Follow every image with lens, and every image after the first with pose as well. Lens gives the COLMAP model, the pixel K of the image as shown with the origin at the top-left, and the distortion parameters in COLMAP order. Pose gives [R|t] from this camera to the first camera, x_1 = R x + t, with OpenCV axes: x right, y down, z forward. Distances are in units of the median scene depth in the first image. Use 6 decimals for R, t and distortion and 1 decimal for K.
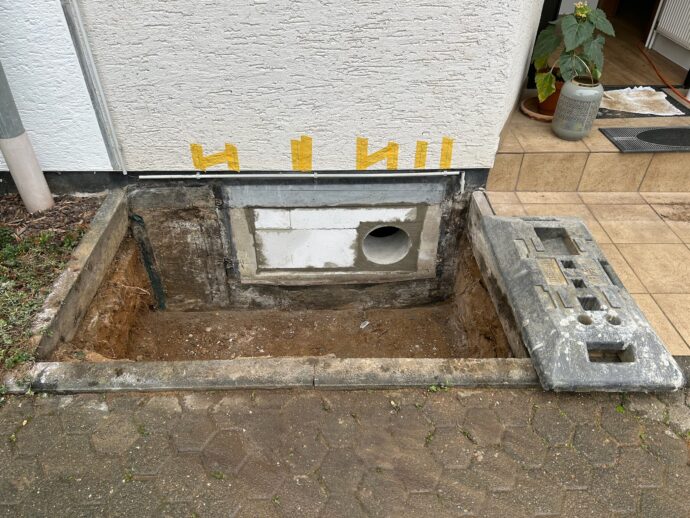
lens RADIAL K [[519.5, 0, 345.1], [0, 519.5, 258.8], [0, 0, 1]] dist [0.045463, -0.046596]
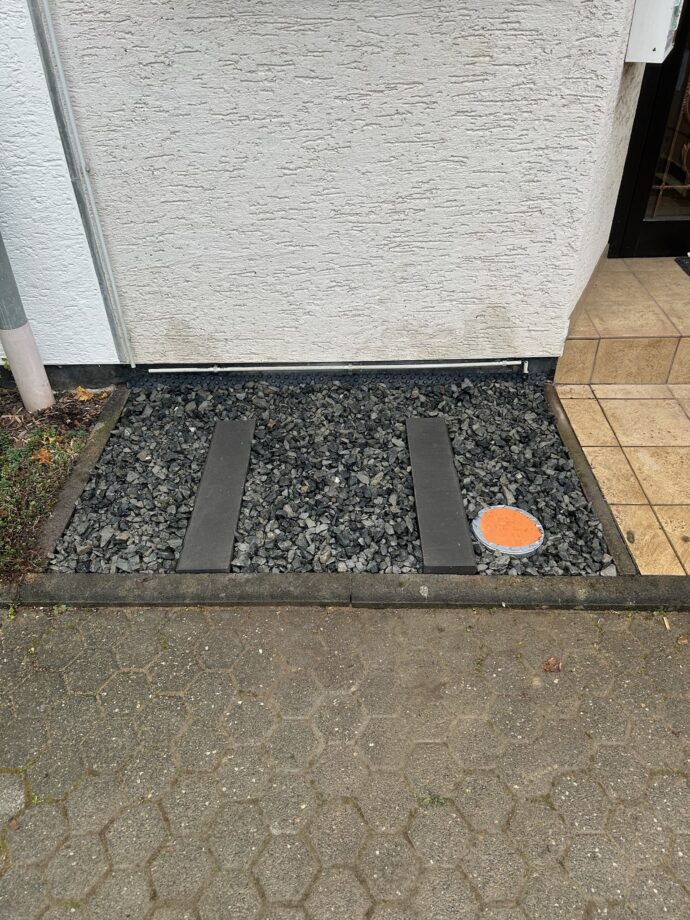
lens RADIAL K [[692.7, 0, 342.6], [0, 692.7, 464.9], [0, 0, 1]] dist [0.045463, -0.046596]
pose [[0.998352, 0.001159, -0.057380, -0.004568], [-0.001769, 0.999942, -0.010579, 0.013391], [0.057364, 0.010663, 0.998296, -0.145841]]
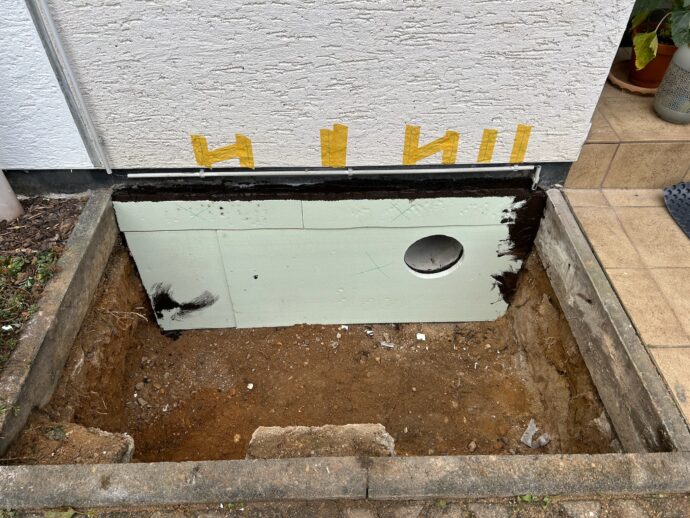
lens RADIAL K [[519.5, 0, 342.0], [0, 519.5, 259.0], [0, 0, 1]] dist [0.045463, -0.046596]
pose [[0.999911, 0.001649, -0.013236, -0.063488], [-0.000052, 0.992803, 0.119757, -0.134024], [0.013338, -0.119746, 0.992715, 0.218505]]
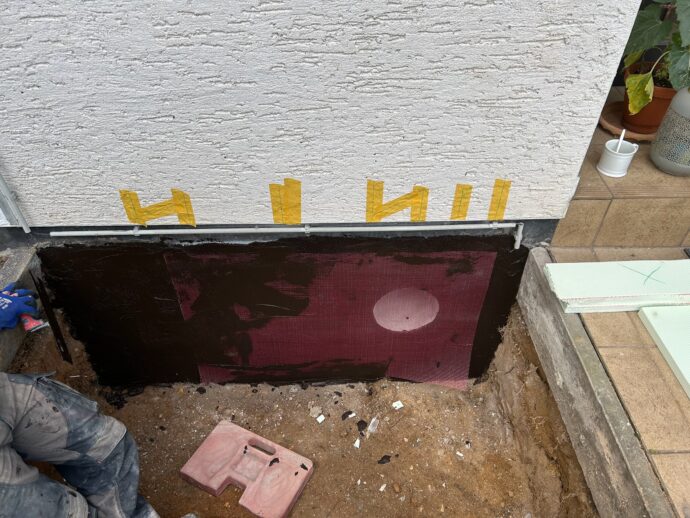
lens RADIAL K [[519.5, 0, 343.6], [0, 519.5, 258.9], [0, 0, 1]] dist [0.045463, -0.046596]
pose [[0.999935, 0.003653, -0.010813, -0.000480], [-0.002772, 0.996759, 0.080401, -0.191648], [0.011071, -0.080366, 0.996704, 0.333733]]
